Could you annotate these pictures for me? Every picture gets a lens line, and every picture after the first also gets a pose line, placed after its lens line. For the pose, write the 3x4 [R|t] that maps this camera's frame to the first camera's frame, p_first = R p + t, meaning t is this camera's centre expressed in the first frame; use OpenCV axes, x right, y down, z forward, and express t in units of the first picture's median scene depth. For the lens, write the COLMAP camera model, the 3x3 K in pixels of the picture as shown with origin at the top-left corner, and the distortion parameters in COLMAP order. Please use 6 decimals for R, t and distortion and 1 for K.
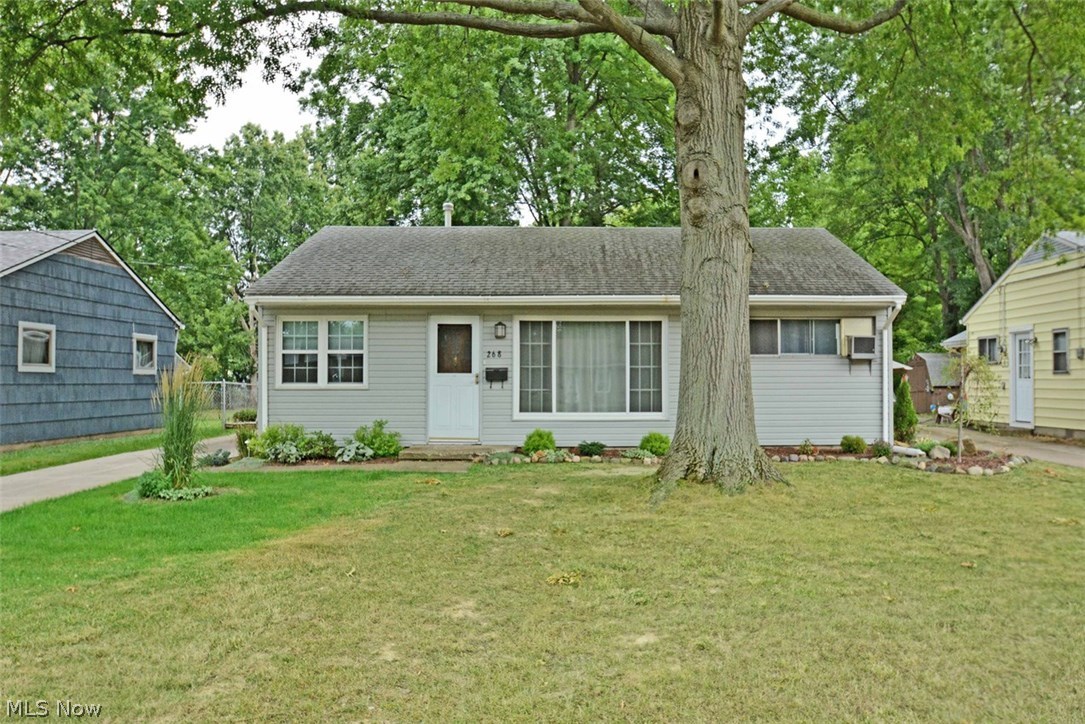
lens RADIAL K [[754.3, 0, 544.0], [0, 754.3, 364.7], [0, 0, 1]] dist [-0.059584, -0.000621]
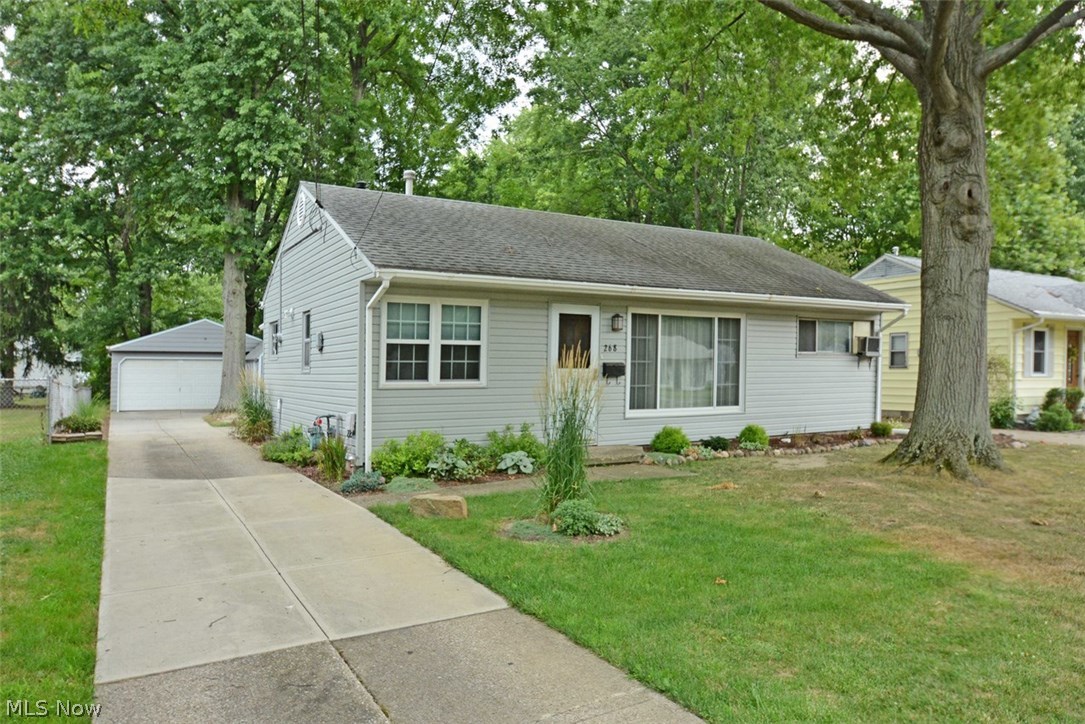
lens RADIAL K [[750.9, 0, 541.0], [0, 750.9, 364.4], [0, 0, 1]] dist [-0.029253, -0.000164]
pose [[0.860930, 0.002673, 0.508717, -0.613223], [-0.008808, 0.999915, 0.009654, -0.001698], [-0.508648, -0.012792, 0.860880, 0.241963]]
